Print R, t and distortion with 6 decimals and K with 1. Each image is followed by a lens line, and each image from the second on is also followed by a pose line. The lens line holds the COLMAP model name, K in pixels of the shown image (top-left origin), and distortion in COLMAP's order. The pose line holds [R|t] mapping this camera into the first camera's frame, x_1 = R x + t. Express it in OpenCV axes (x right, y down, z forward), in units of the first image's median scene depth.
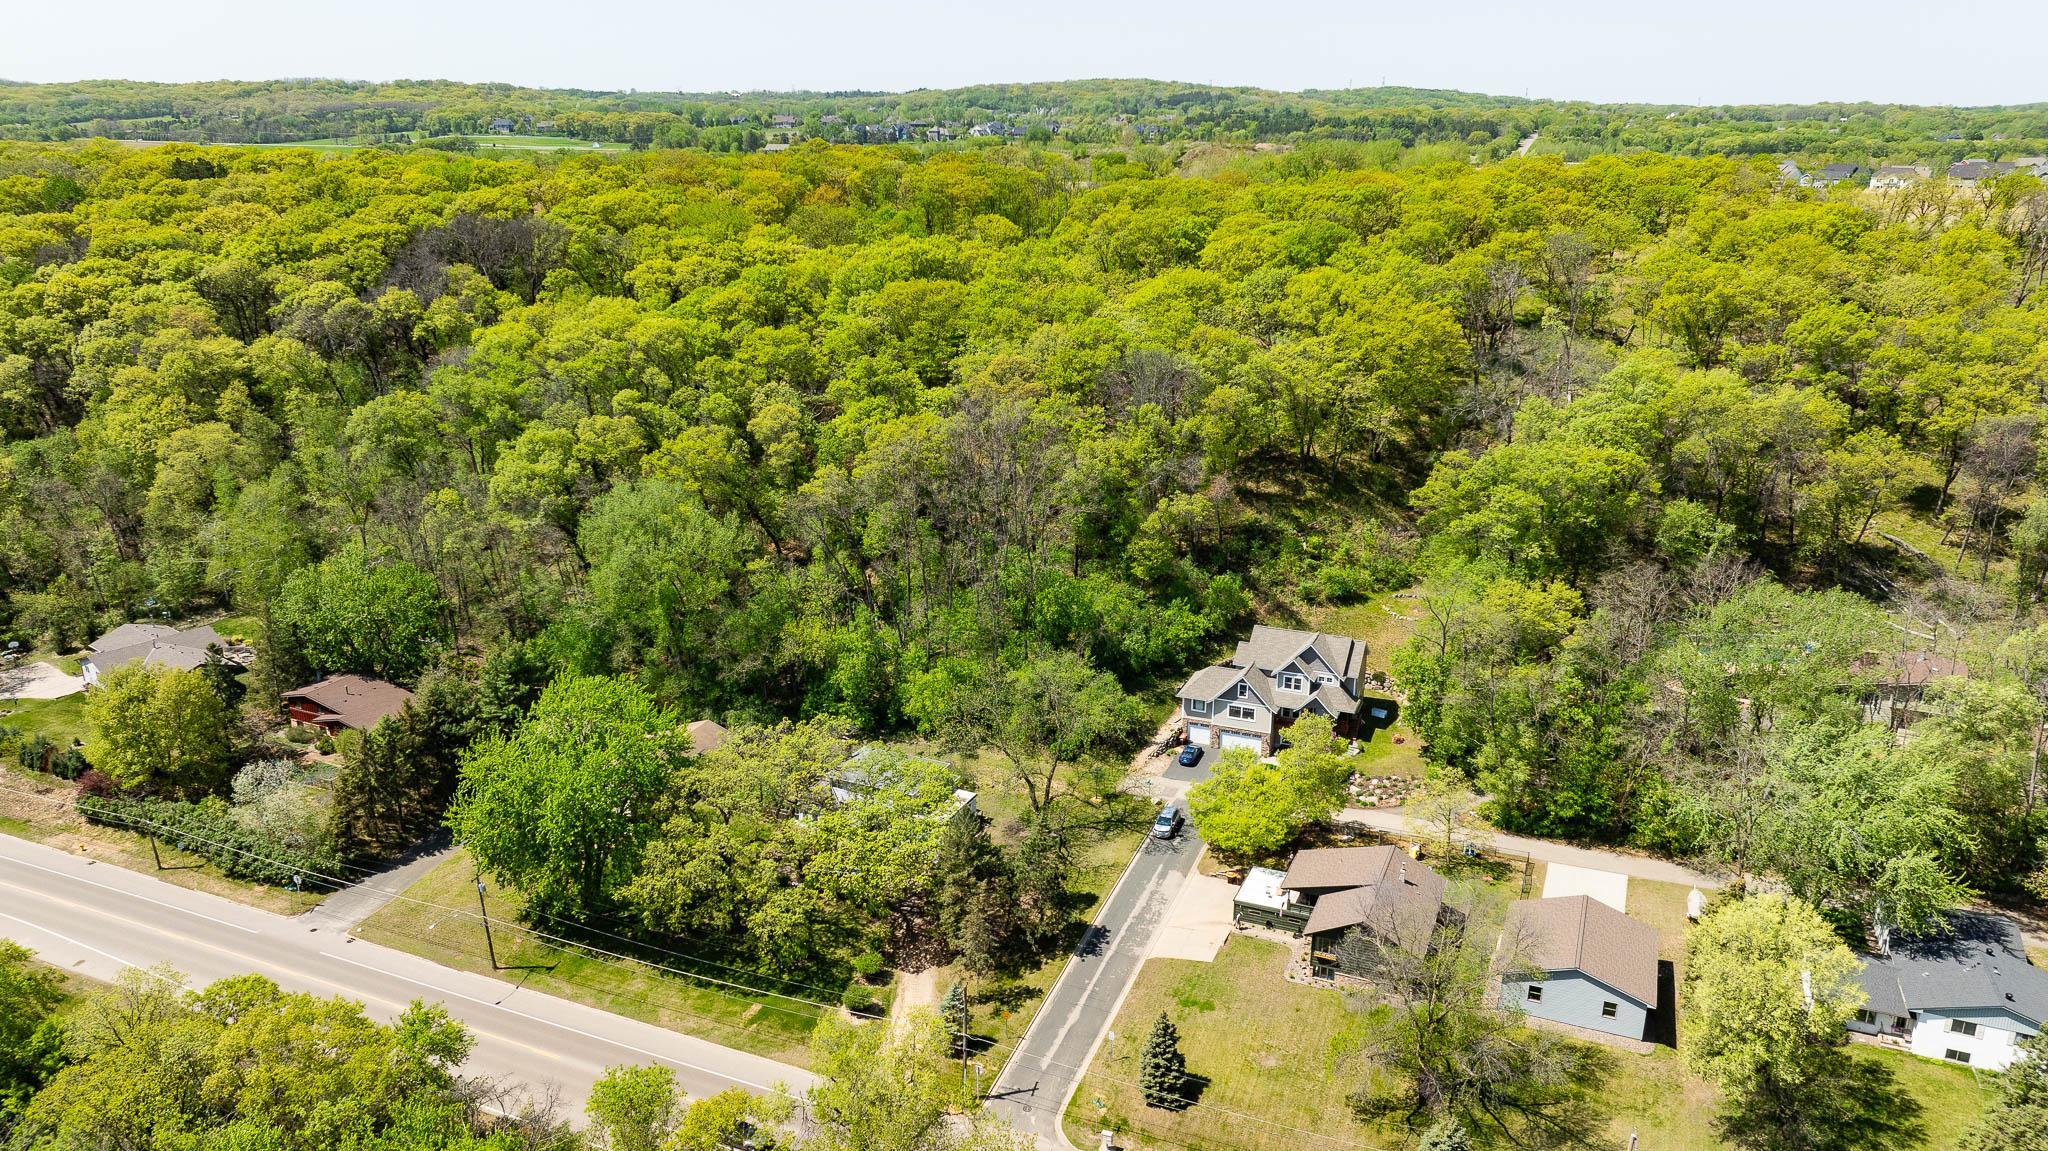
lens RADIAL K [[1442.9, 0, 1024.0], [0, 1442.9, 575.5], [0, 0, 1]] dist [-0.059532, 0.078205]
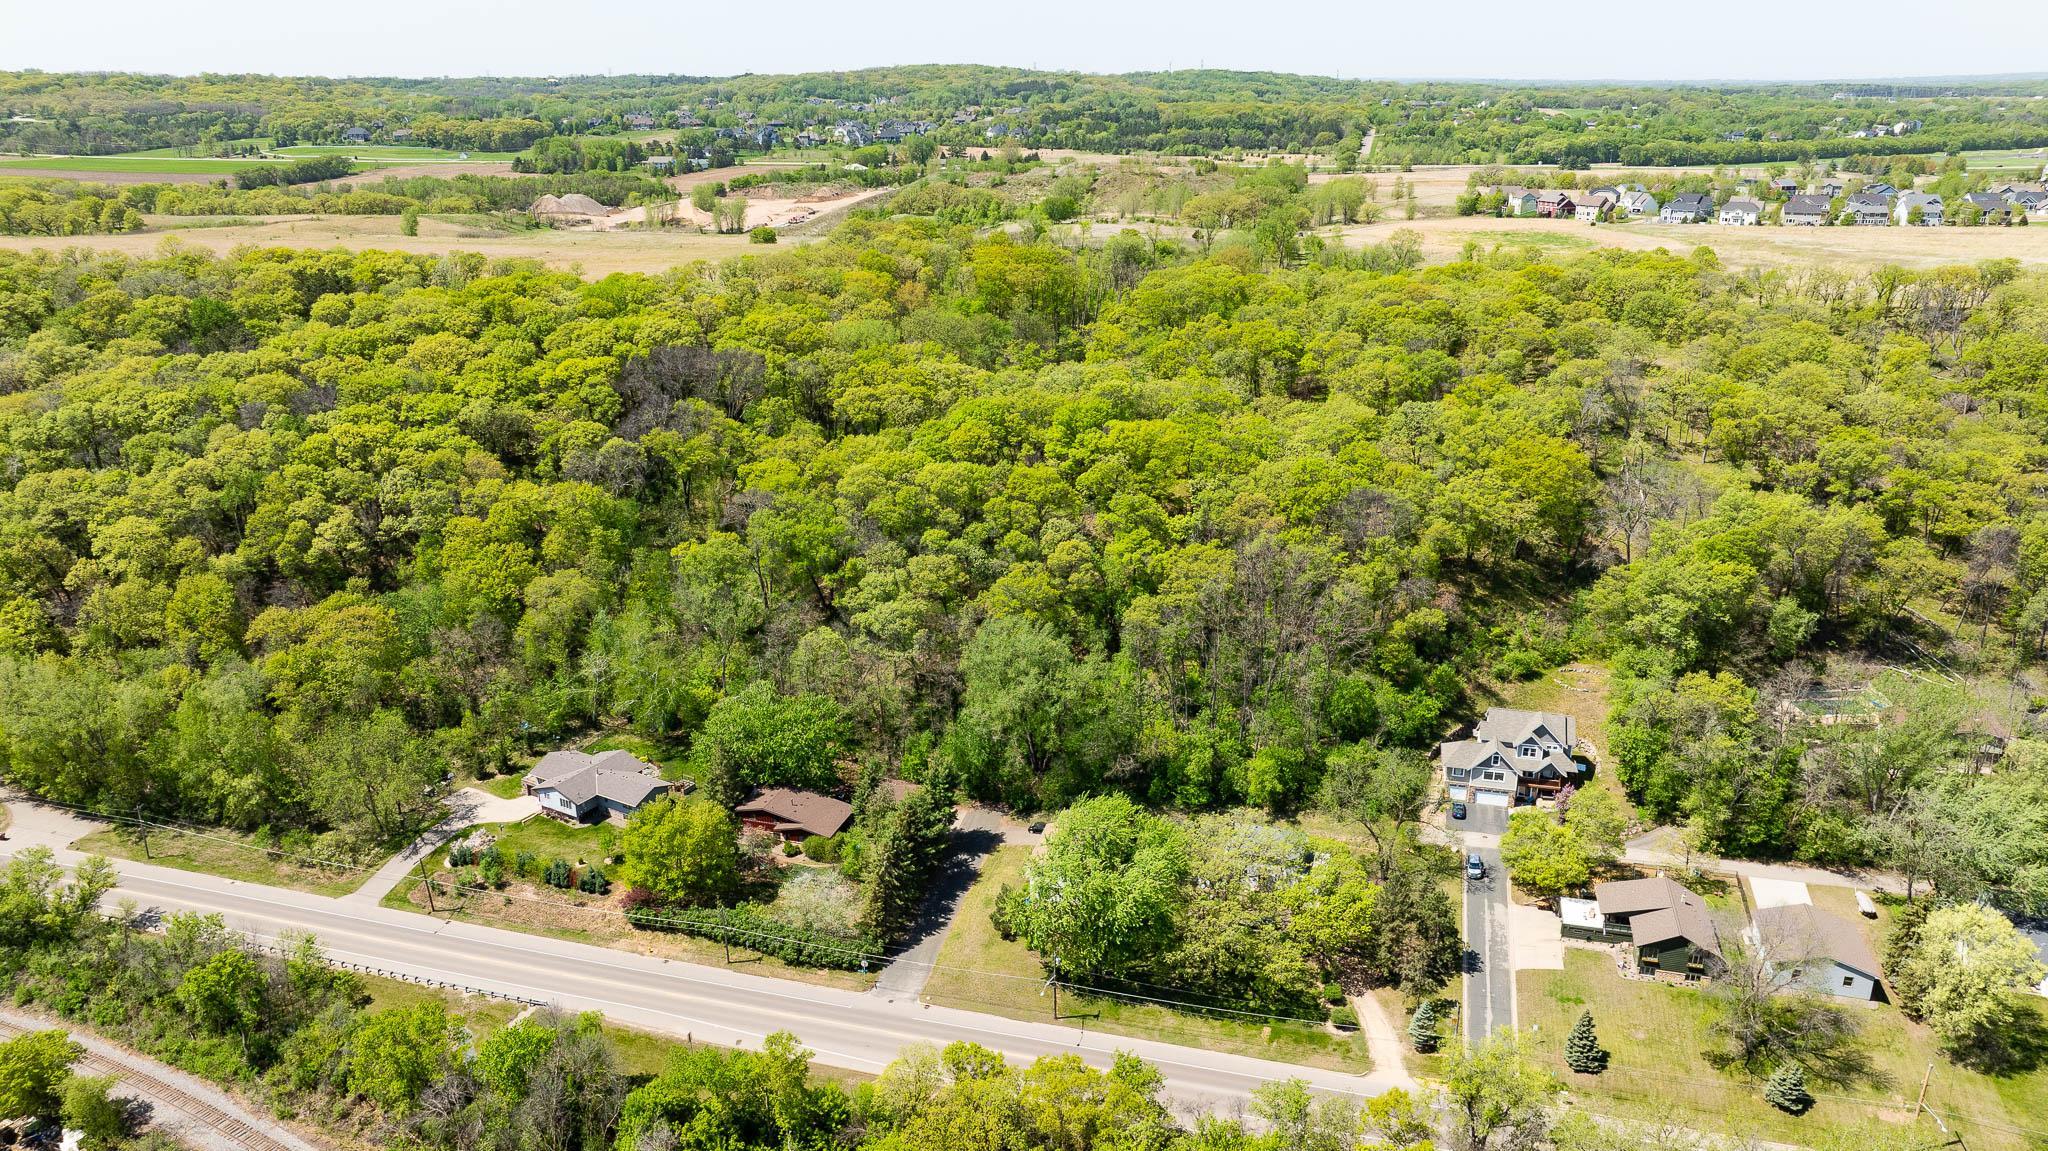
lens RADIAL K [[1439.8, 0, 1024.0], [0, 1439.8, 575.5], [0, 0, 1]] dist [-0.038839, 0.037293]
pose [[0.990834, -0.049181, 0.125814, -0.416799], [0.046453, 0.998619, 0.024531, -0.136711], [-0.126847, -0.018461, 0.991750, -0.257159]]
